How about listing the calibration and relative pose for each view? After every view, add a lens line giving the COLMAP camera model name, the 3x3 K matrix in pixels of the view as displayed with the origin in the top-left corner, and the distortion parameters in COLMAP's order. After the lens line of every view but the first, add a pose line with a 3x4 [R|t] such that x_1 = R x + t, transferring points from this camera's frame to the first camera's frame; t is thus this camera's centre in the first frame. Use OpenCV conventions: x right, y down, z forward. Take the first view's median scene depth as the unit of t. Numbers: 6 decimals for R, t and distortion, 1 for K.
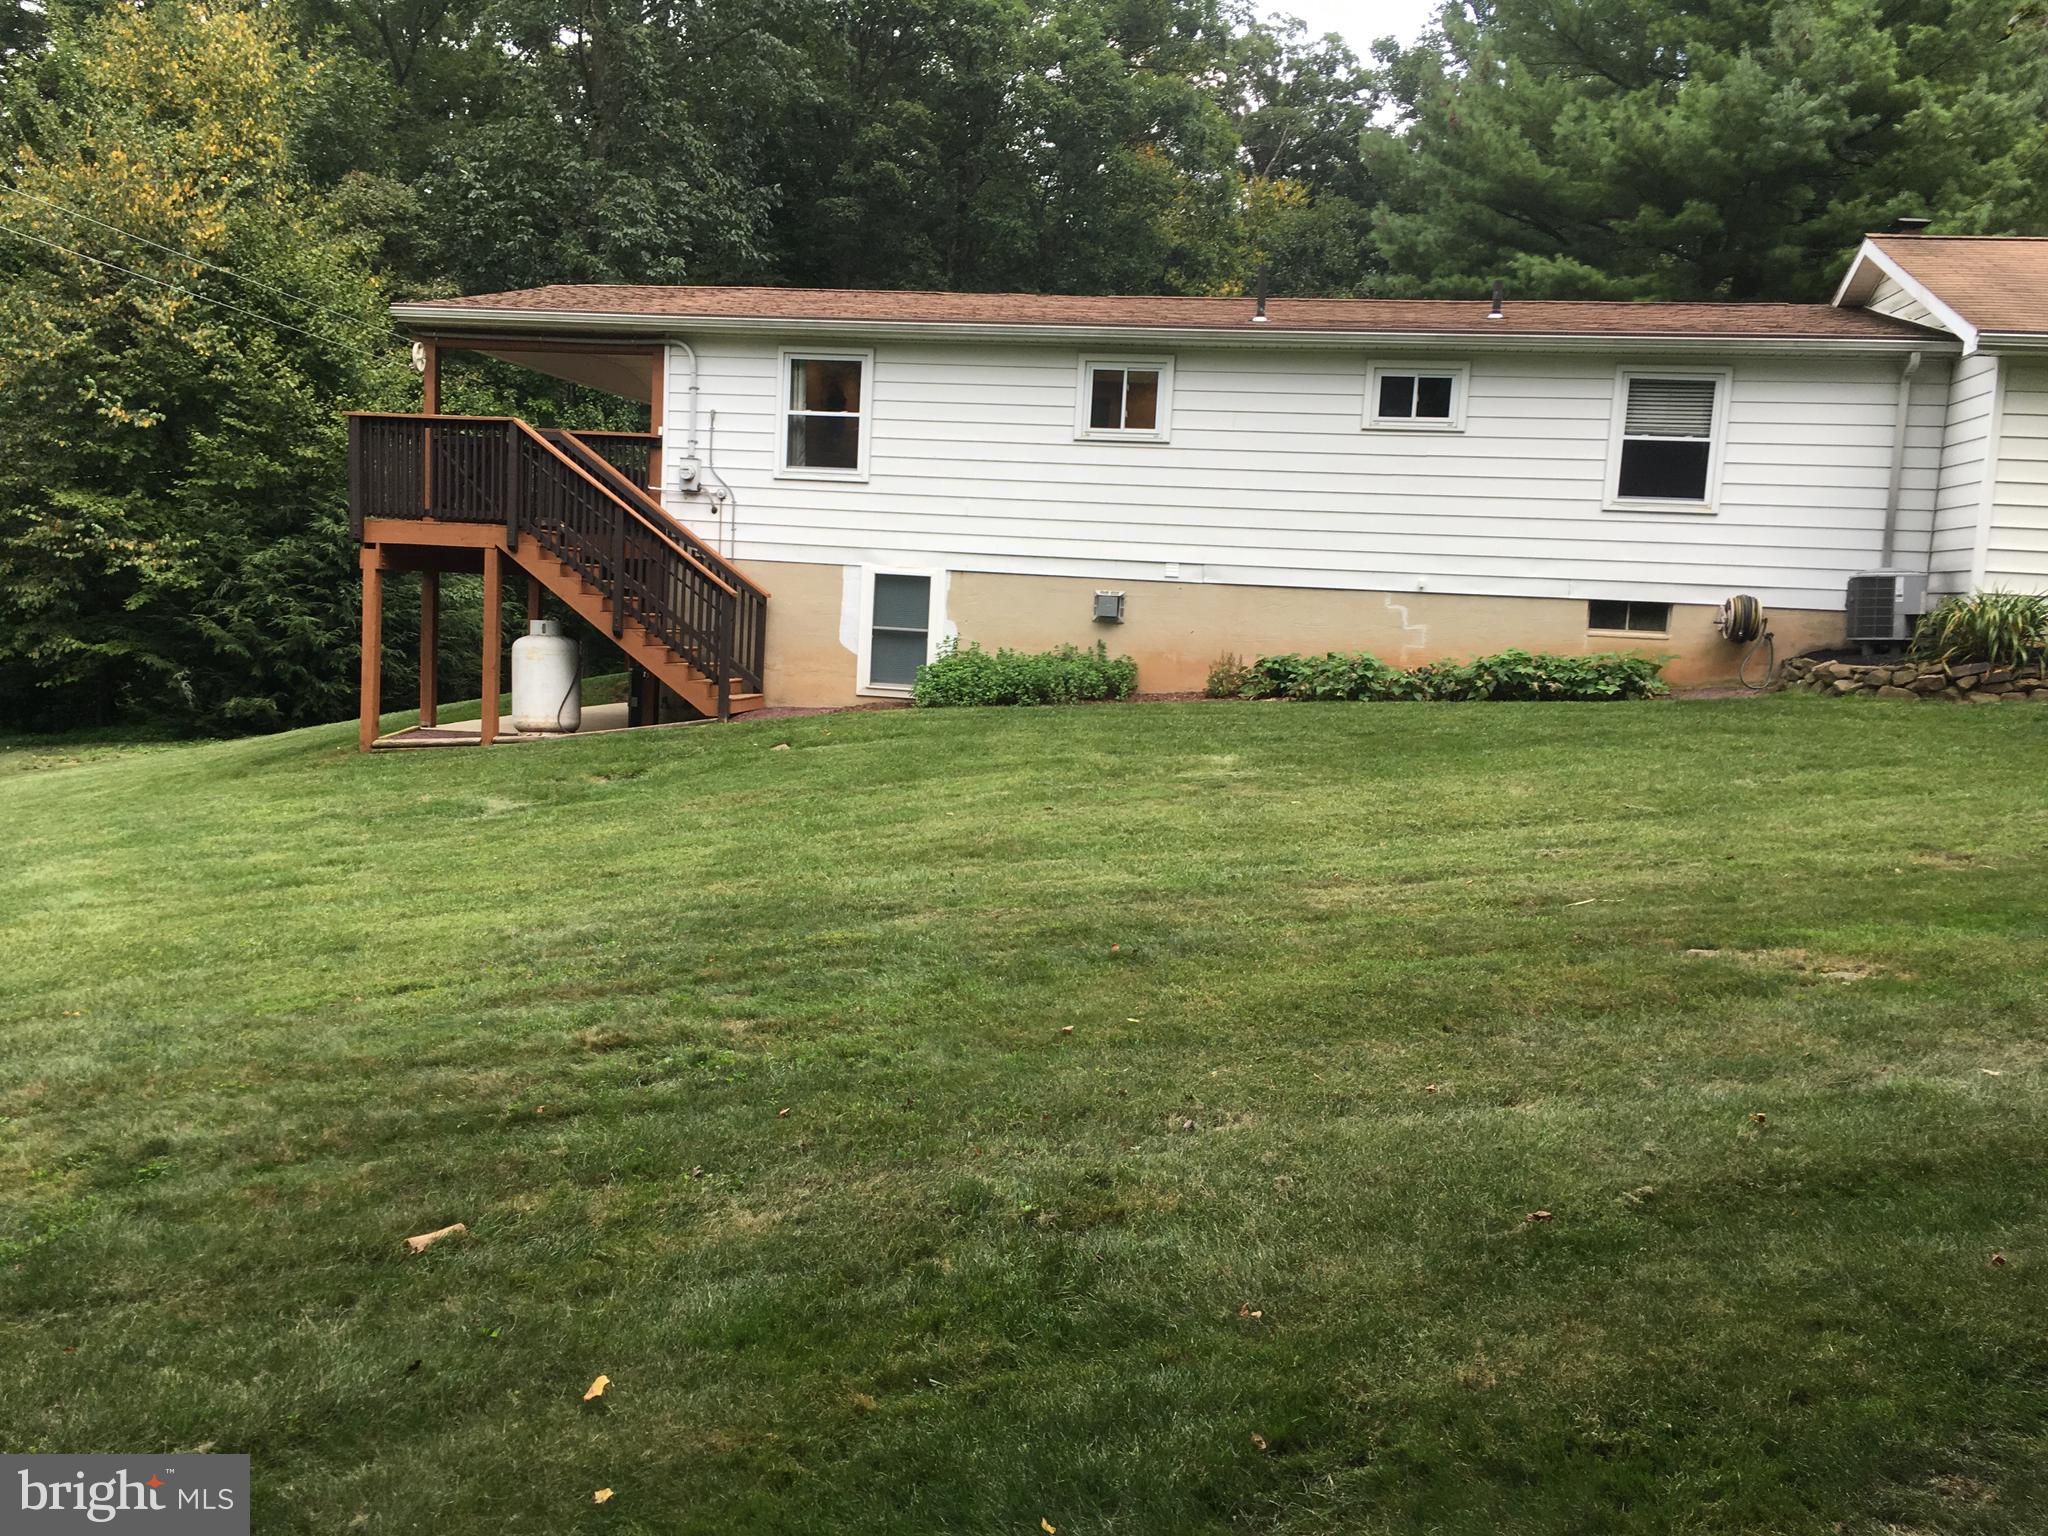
lens RADIAL K [[1731.6, 0, 1021.9], [0, 1731.6, 772.0], [0, 0, 1]] dist [0.084034, -0.100614]
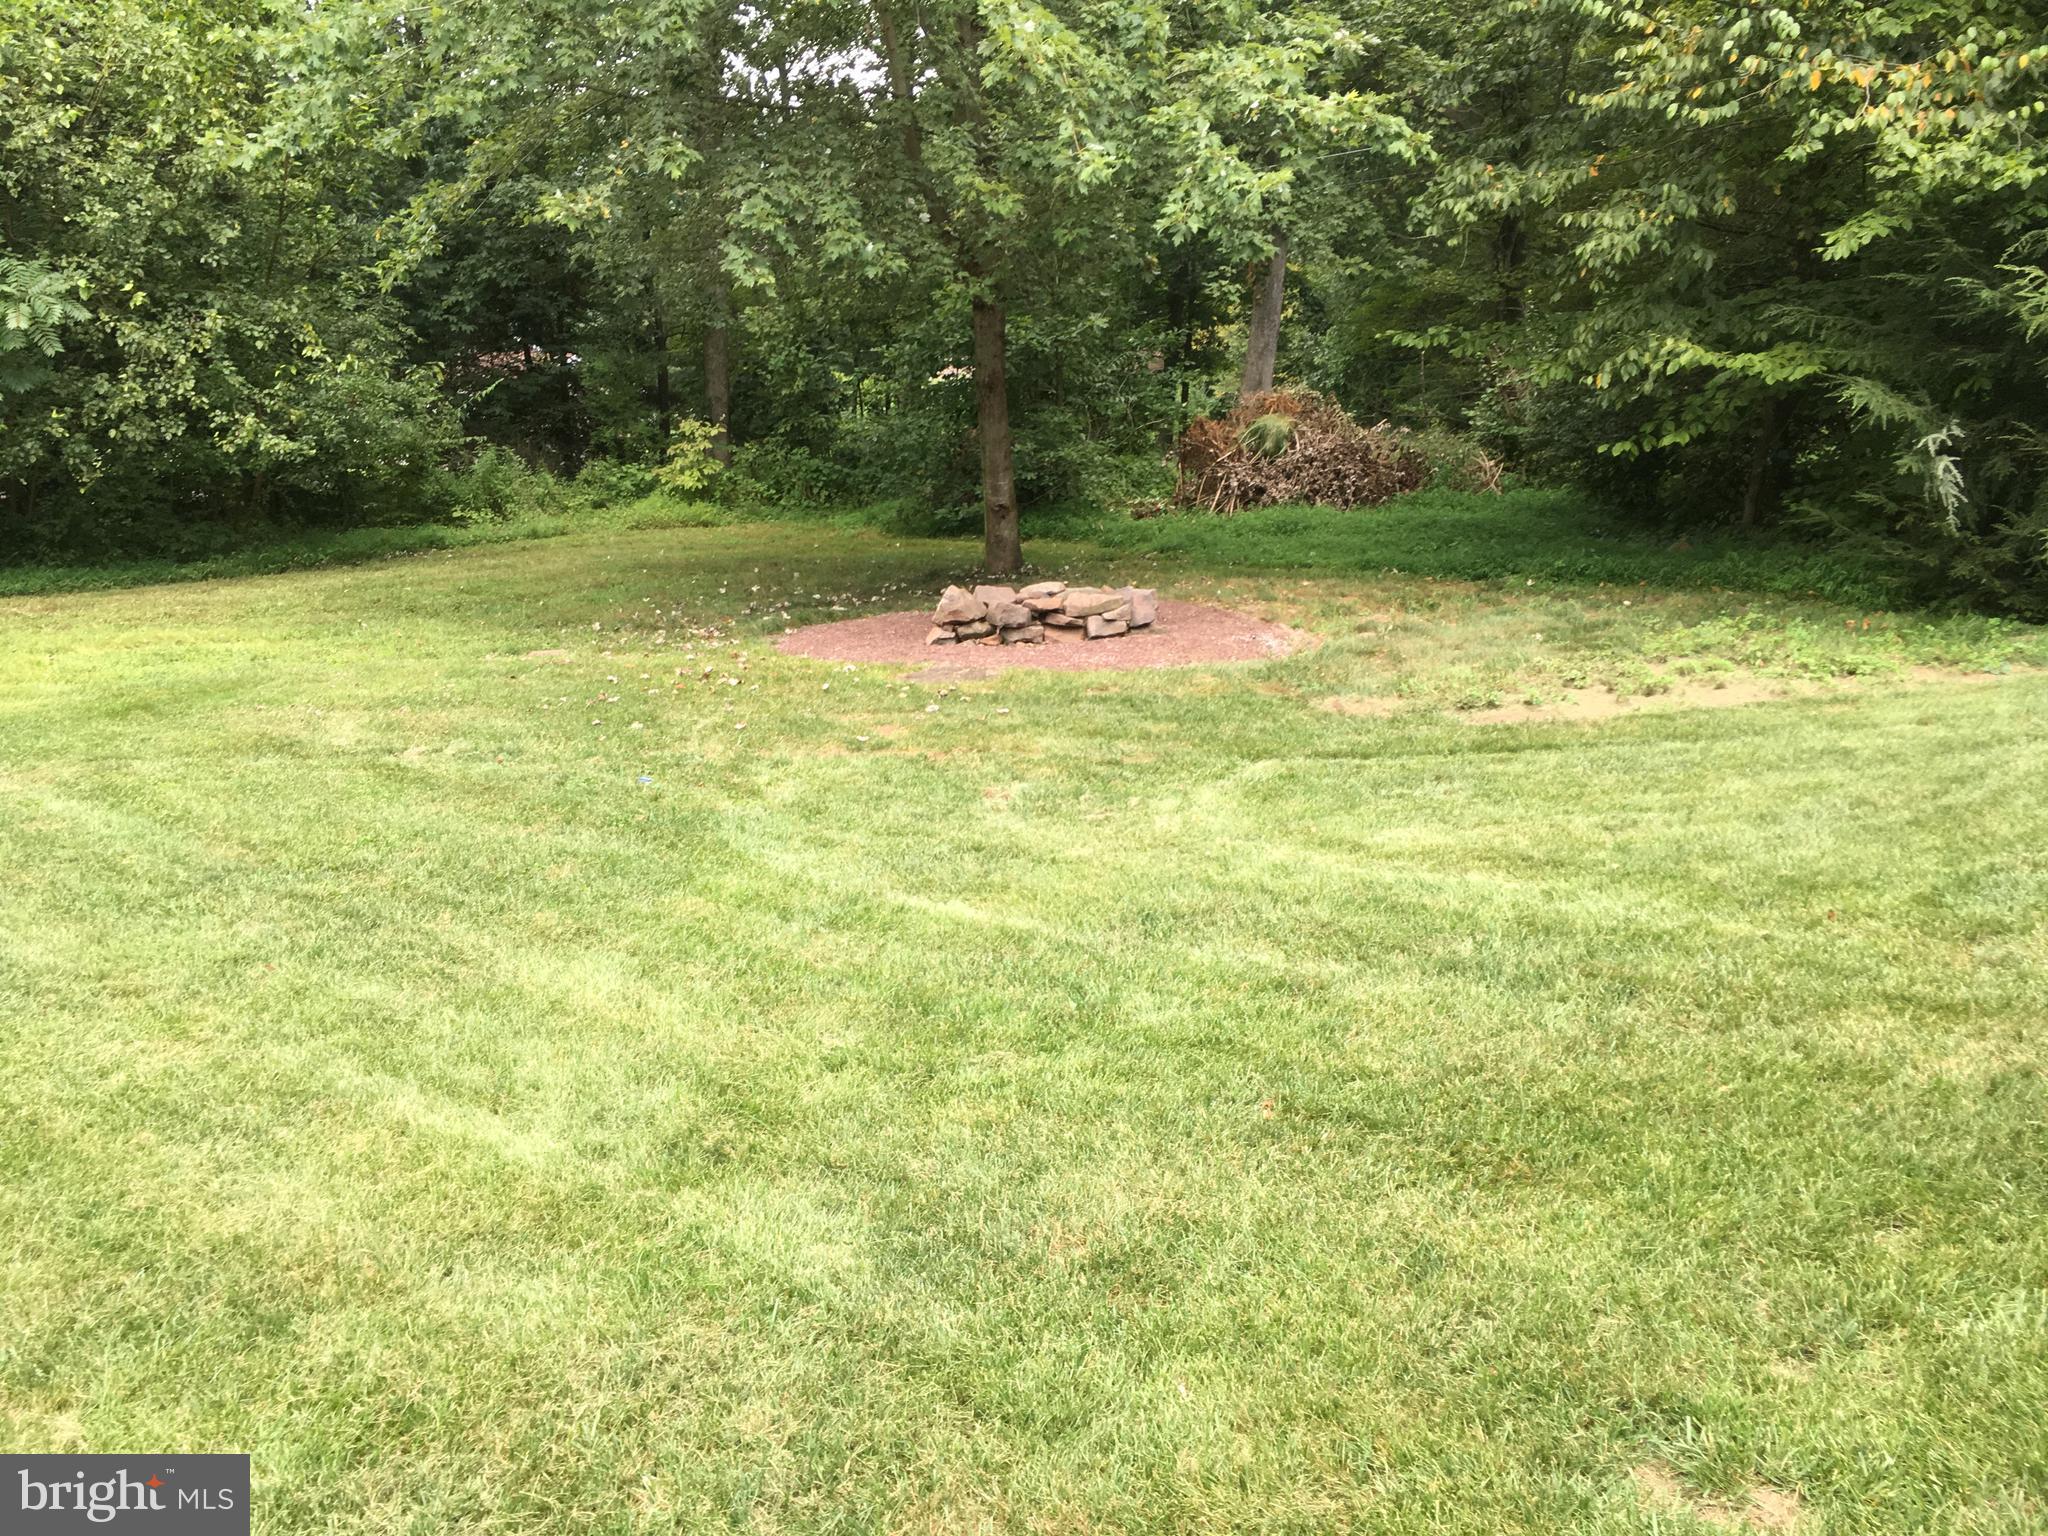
lens RADIAL K [[1731.6, 0, 1020.3], [0, 1731.6, 768.4], [0, 0, 1]] dist [0.084034, -0.100614]
pose [[0.609761, 0.193472, -0.768609, -0.300907], [-0.072915, 0.979330, 0.188669, -0.043764], [0.789225, -0.059000, 0.611264, 0.621774]]
